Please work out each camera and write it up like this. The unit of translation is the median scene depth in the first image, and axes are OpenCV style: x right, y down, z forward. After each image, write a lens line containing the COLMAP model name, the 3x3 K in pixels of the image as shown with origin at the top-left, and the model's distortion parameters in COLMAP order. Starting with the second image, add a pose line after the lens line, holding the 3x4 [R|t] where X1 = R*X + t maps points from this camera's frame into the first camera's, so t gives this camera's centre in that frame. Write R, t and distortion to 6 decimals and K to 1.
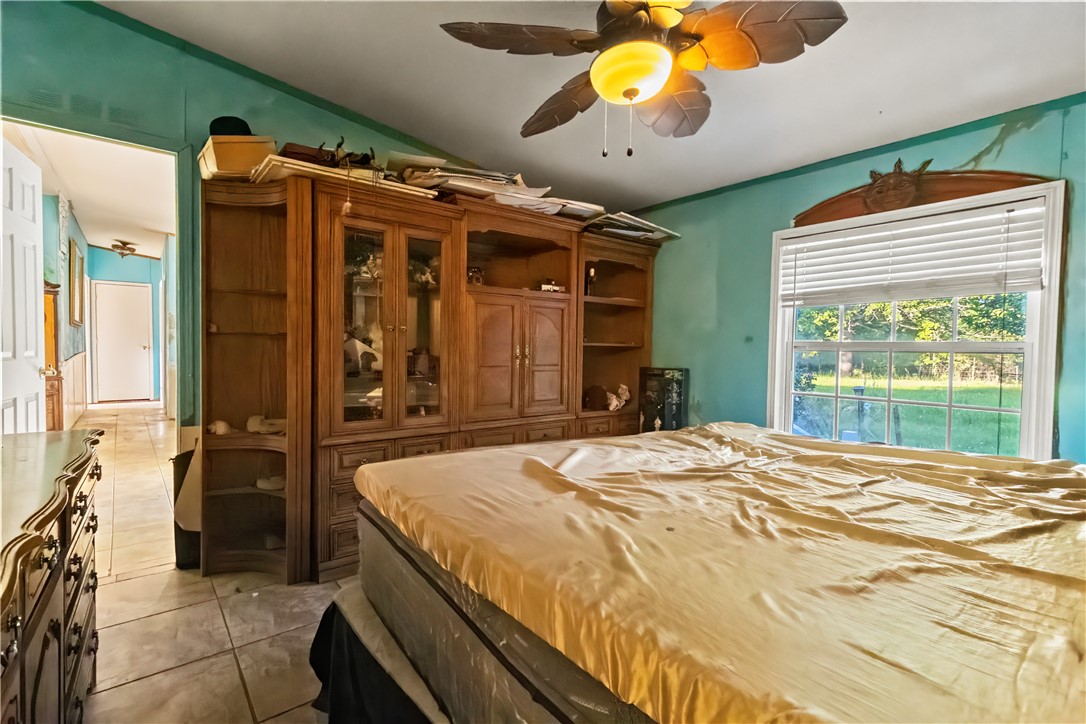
lens RADIAL K [[500.0, 0, 542.4], [0, 500.0, 368.9], [0, 0, 1]] dist [0.001291, -0.000229]
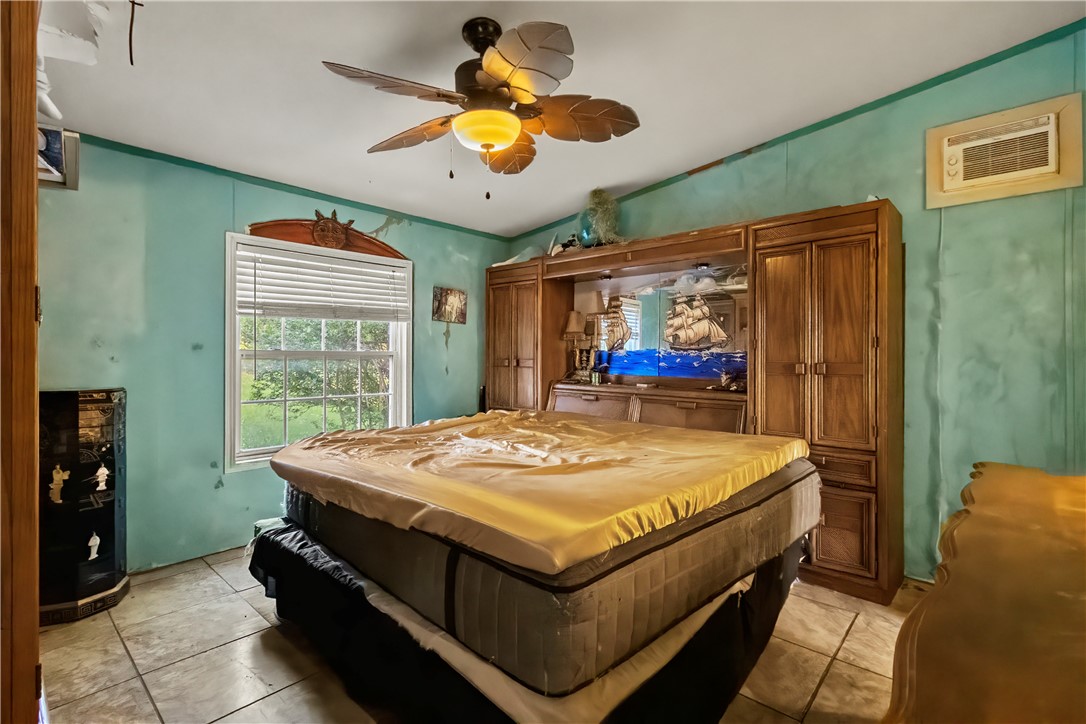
lens RADIAL K [[500.0, 0, 542.4], [0, 500.0, 368.9], [0, 0, 1]] dist [0.001291, -0.000229]
pose [[-0.176858, -0.028545, 0.983822, -0.652209], [0.053171, 0.997843, 0.038510, -0.029770], [-0.982799, 0.059121, -0.174959, 0.704155]]
